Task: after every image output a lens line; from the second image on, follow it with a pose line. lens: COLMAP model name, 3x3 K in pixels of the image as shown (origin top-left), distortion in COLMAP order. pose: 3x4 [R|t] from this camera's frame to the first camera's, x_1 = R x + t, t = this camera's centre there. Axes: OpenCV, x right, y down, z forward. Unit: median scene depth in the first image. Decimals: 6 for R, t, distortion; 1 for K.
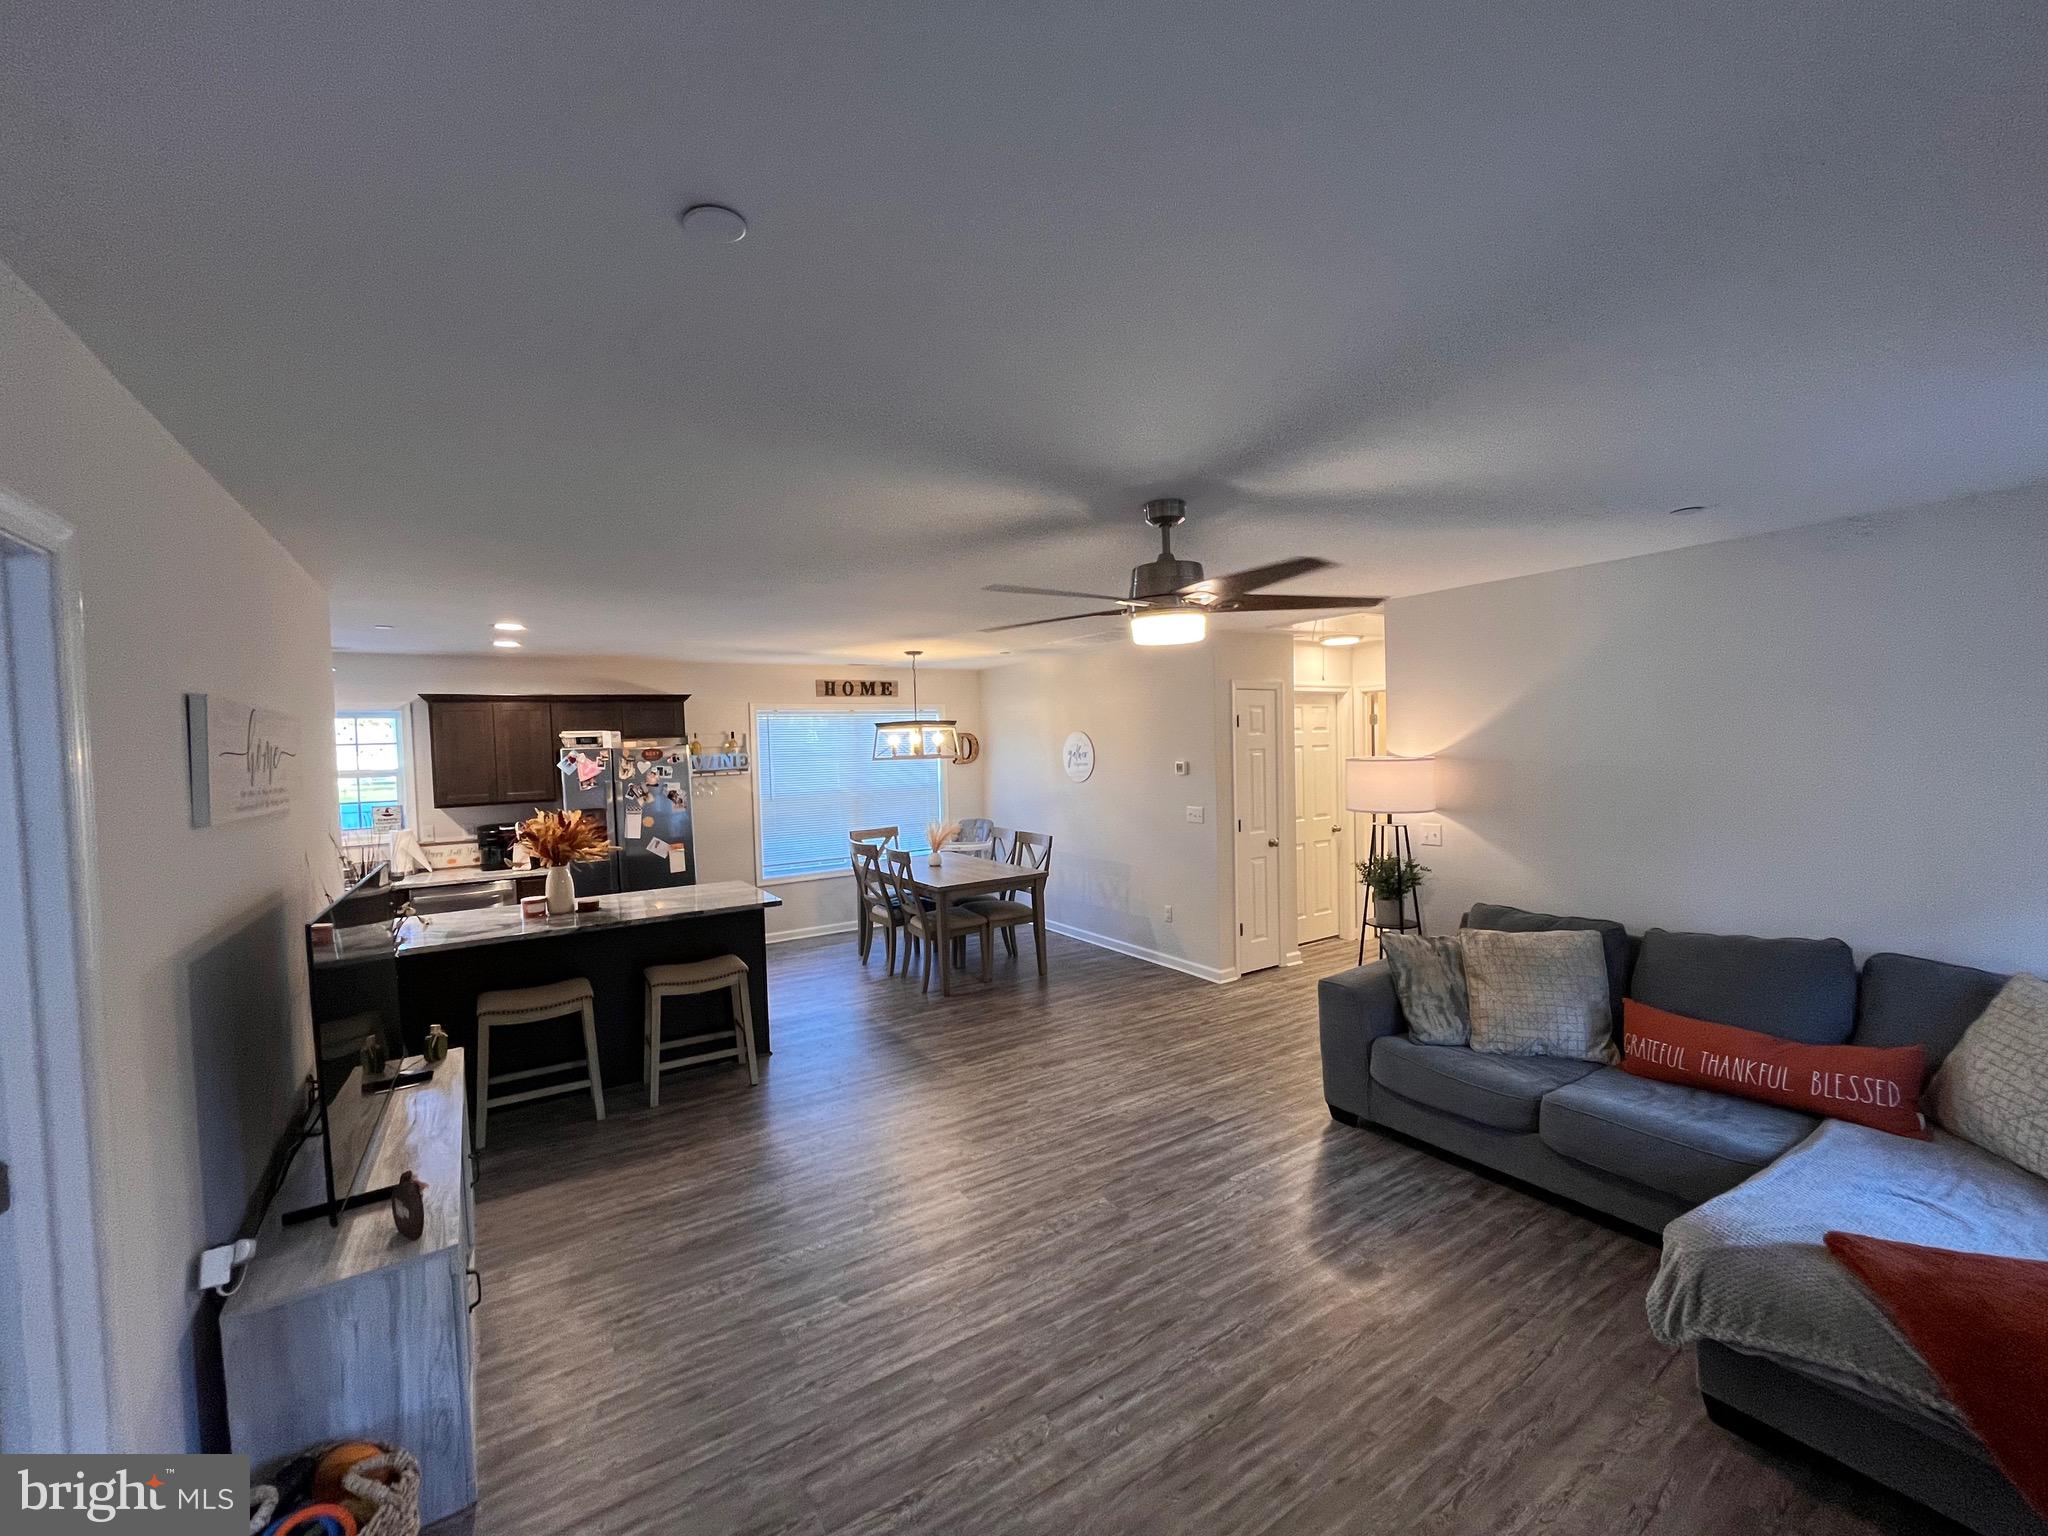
lens RADIAL K [[824.8, 0, 1023.5], [0, 824.8, 770.3], [0, 0, 1]] dist [-0.005208, 0.000824]
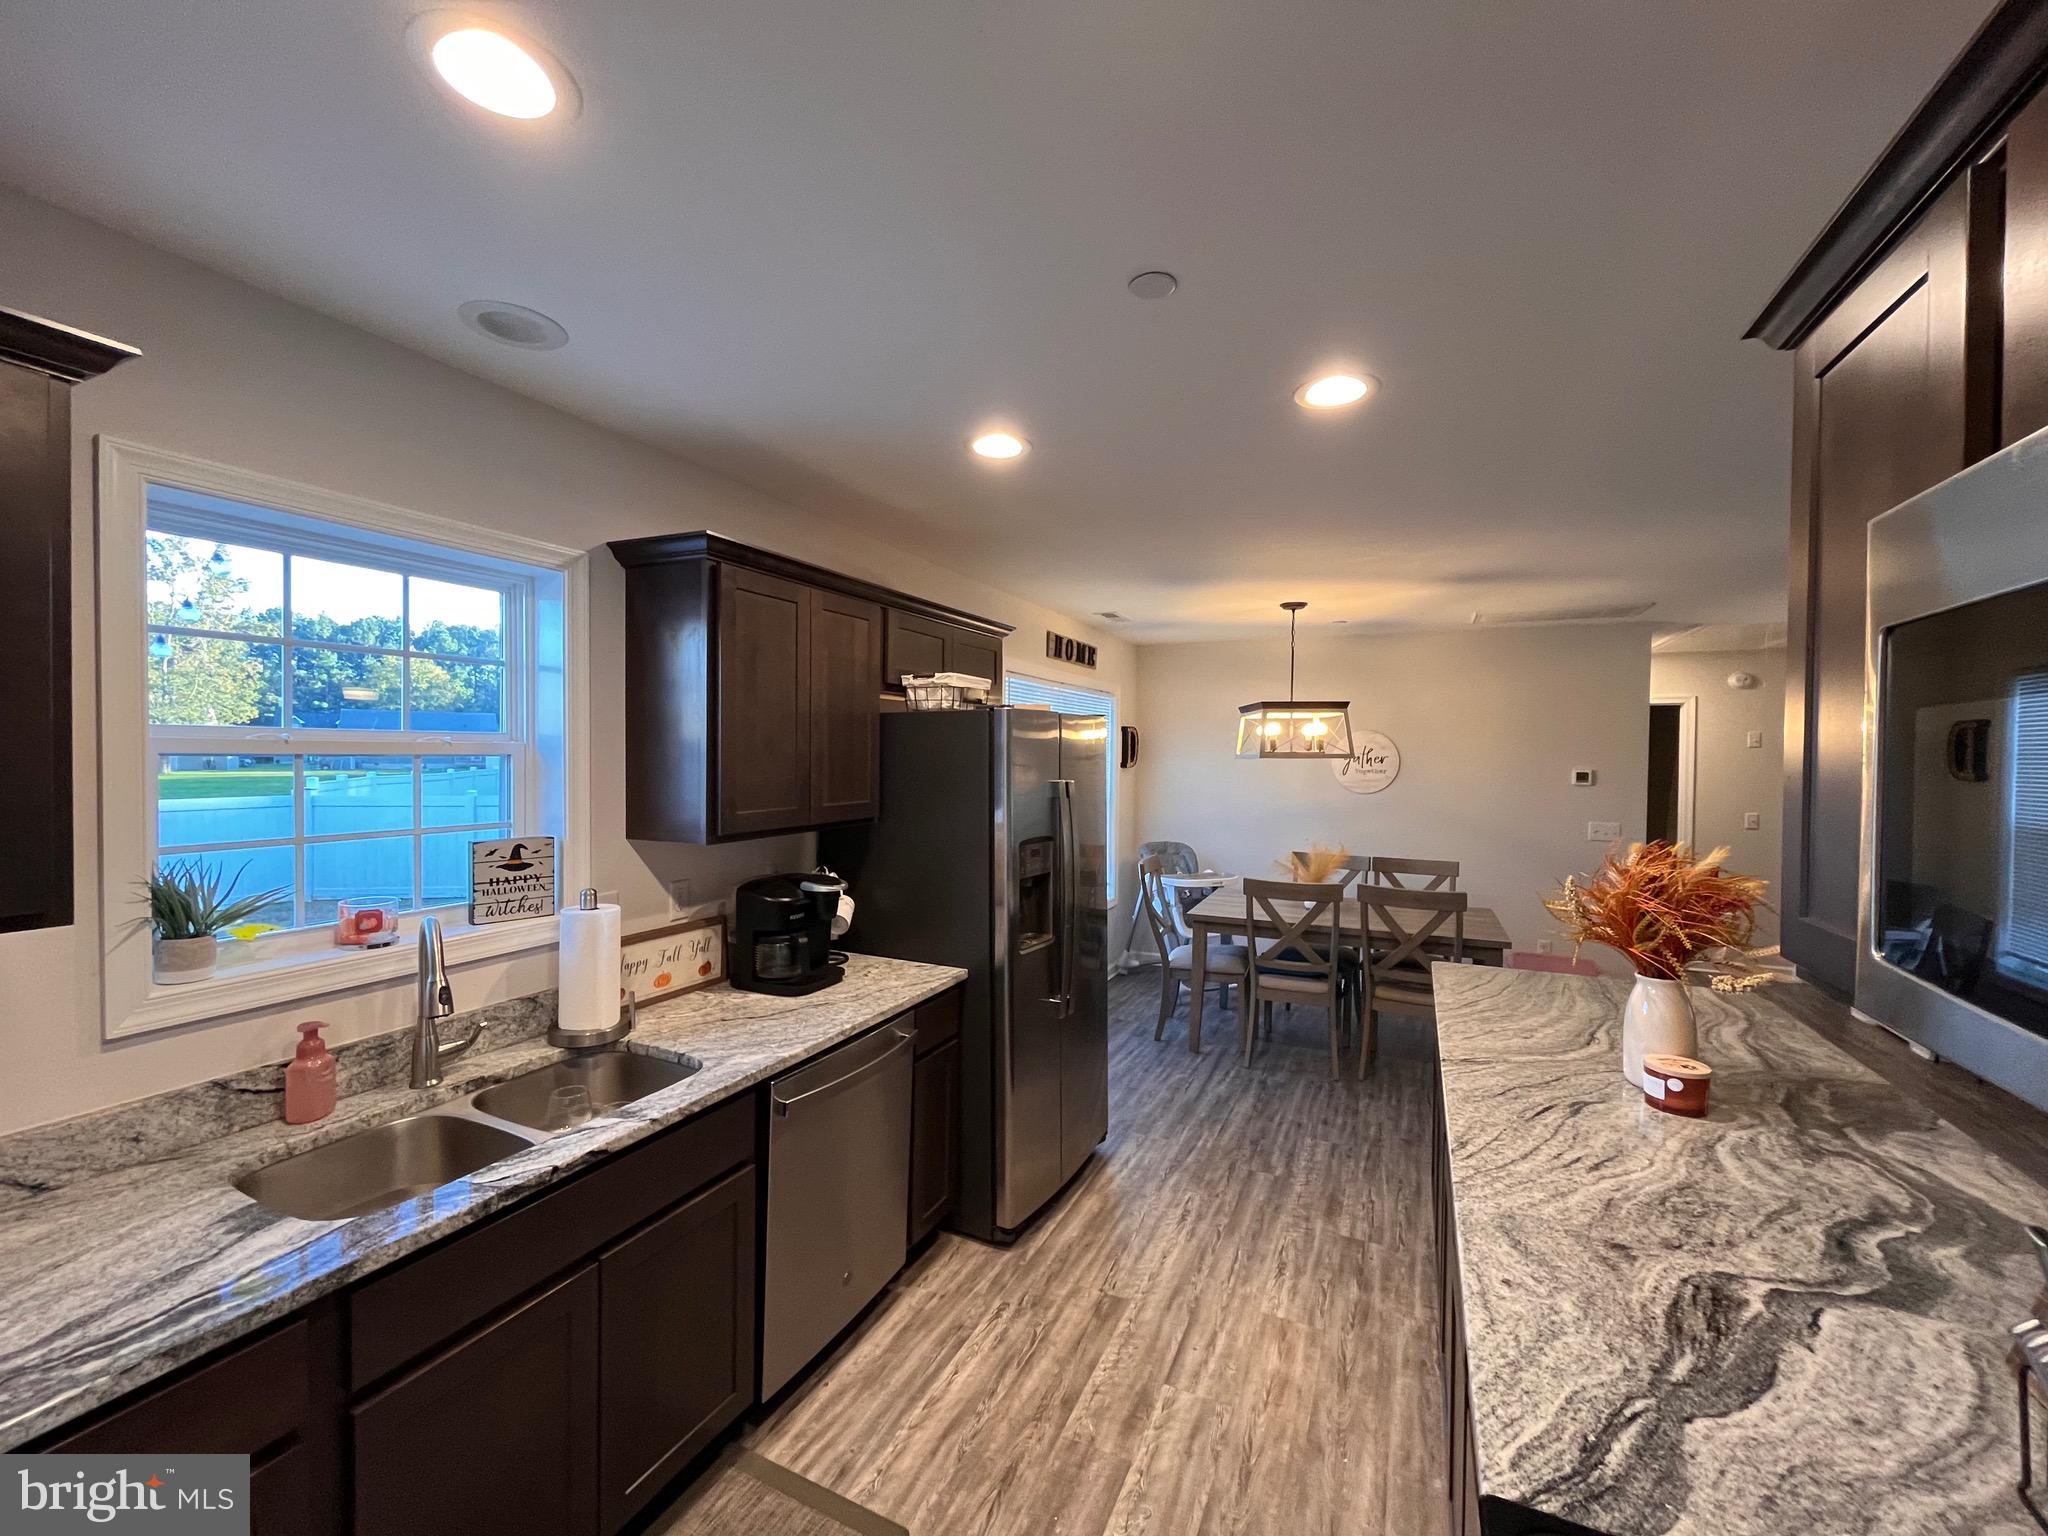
lens RADIAL K [[824.8, 0, 1025.3], [0, 824.8, 763.3], [0, 0, 1]] dist [-0.005208, 0.000824]
pose [[0.850679, 0.030472, 0.524801, -1.111978], [-0.017249, 0.999399, -0.030069, 0.025557], [-0.525402, 0.016527, 0.850694, 0.853199]]
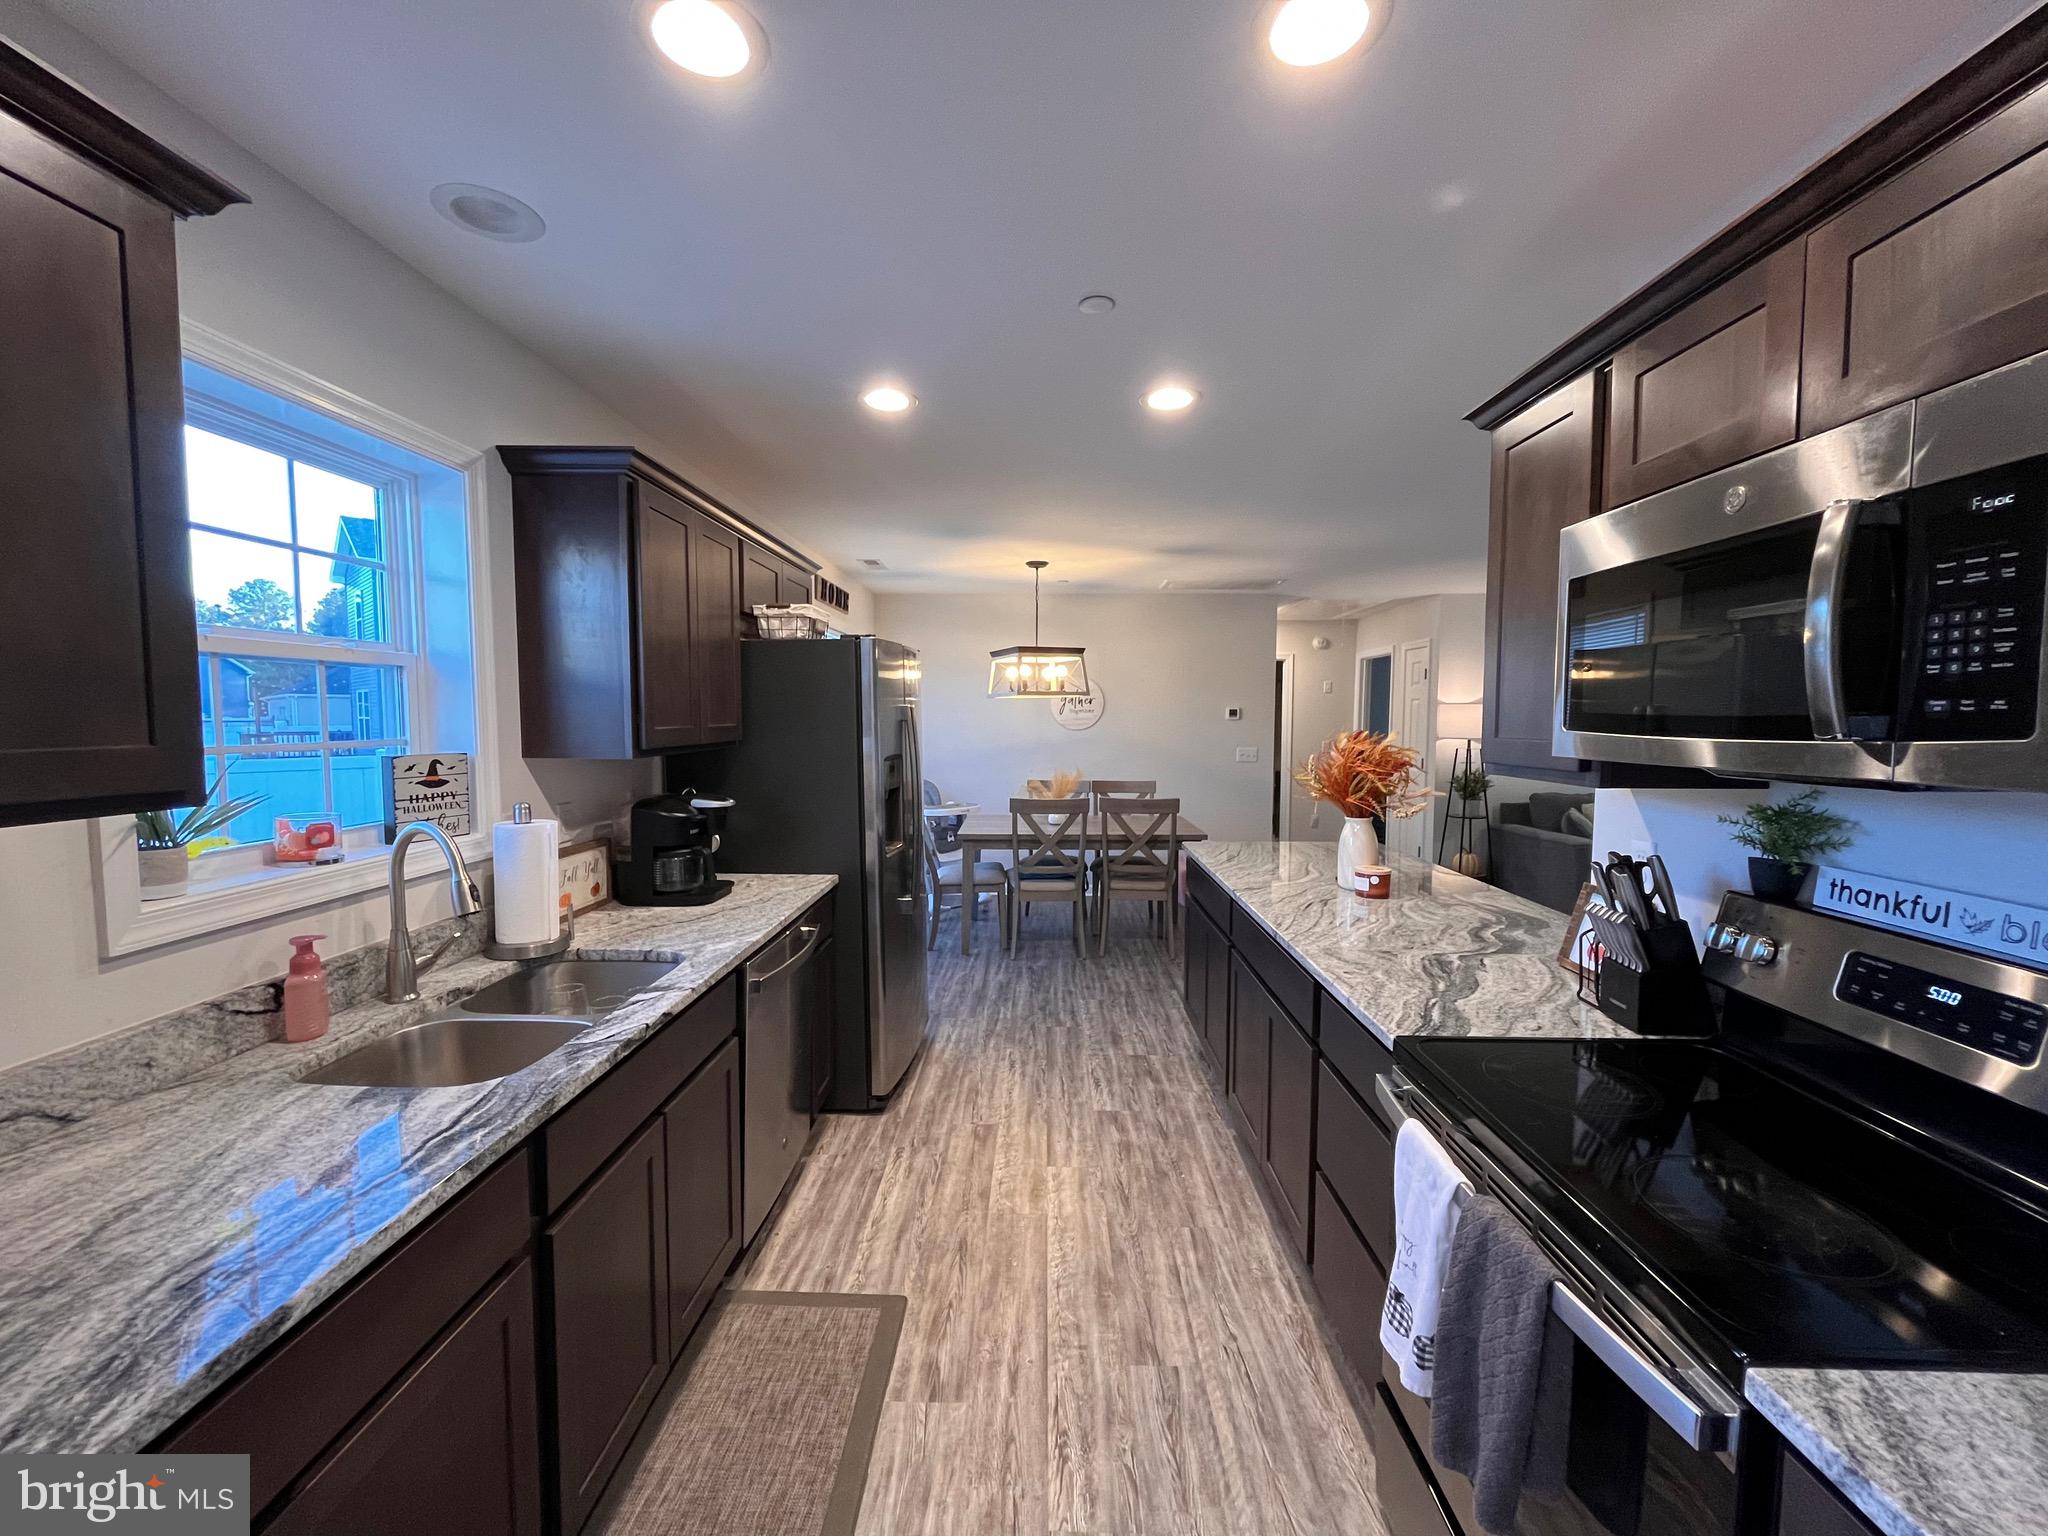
lens RADIAL K [[824.8, 0, 1024.7], [0, 824.8, 762.2], [0, 0, 1]] dist [-0.005208, 0.000824]
pose [[0.567142, -0.018592, 0.823410, -1.305291], [0.008407, 0.999824, 0.016785, 0.060968], [-0.823577, -0.002597, 0.567198, 0.892284]]
